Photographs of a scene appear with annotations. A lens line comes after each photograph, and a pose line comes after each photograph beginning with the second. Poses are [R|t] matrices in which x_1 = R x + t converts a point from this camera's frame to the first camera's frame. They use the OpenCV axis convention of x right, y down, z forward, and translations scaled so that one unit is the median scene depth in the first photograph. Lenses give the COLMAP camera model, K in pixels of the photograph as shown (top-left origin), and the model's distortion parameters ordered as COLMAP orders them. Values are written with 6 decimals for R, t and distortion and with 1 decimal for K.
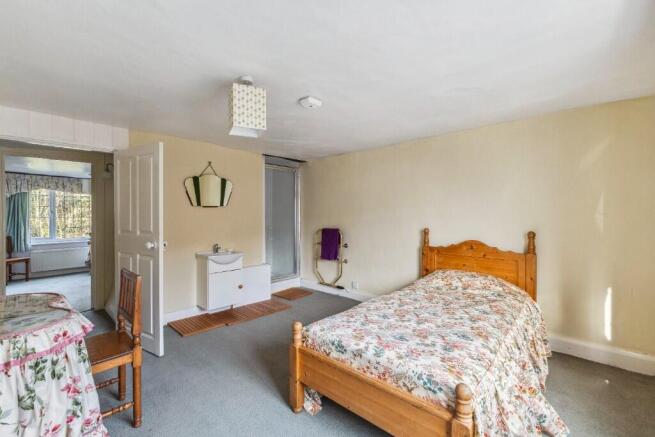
lens RADIAL K [[289.1, 0, 329.2], [0, 289.1, 215.1], [0, 0, 1]] dist [-0.002255, -0.000772]
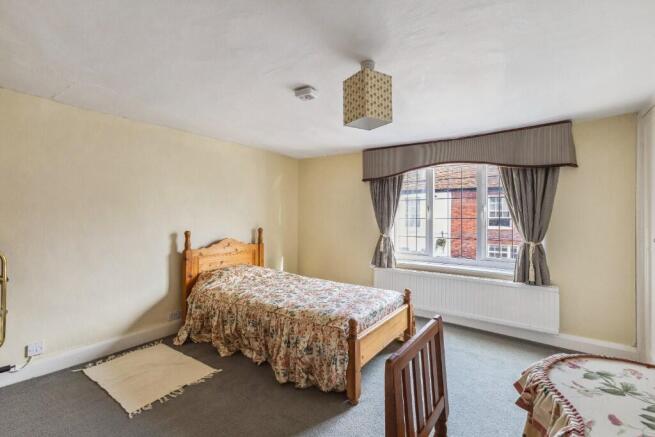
lens RADIAL K [[289.1, 0, 329.2], [0, 289.1, 215.1], [0, 0, 1]] dist [-0.002255, -0.000772]
pose [[-0.115450, 0.003026, 0.993309, -0.927438], [0.004216, 0.999988, -0.002556, -0.004744], [-0.993304, 0.003893, -0.115461, 0.970969]]
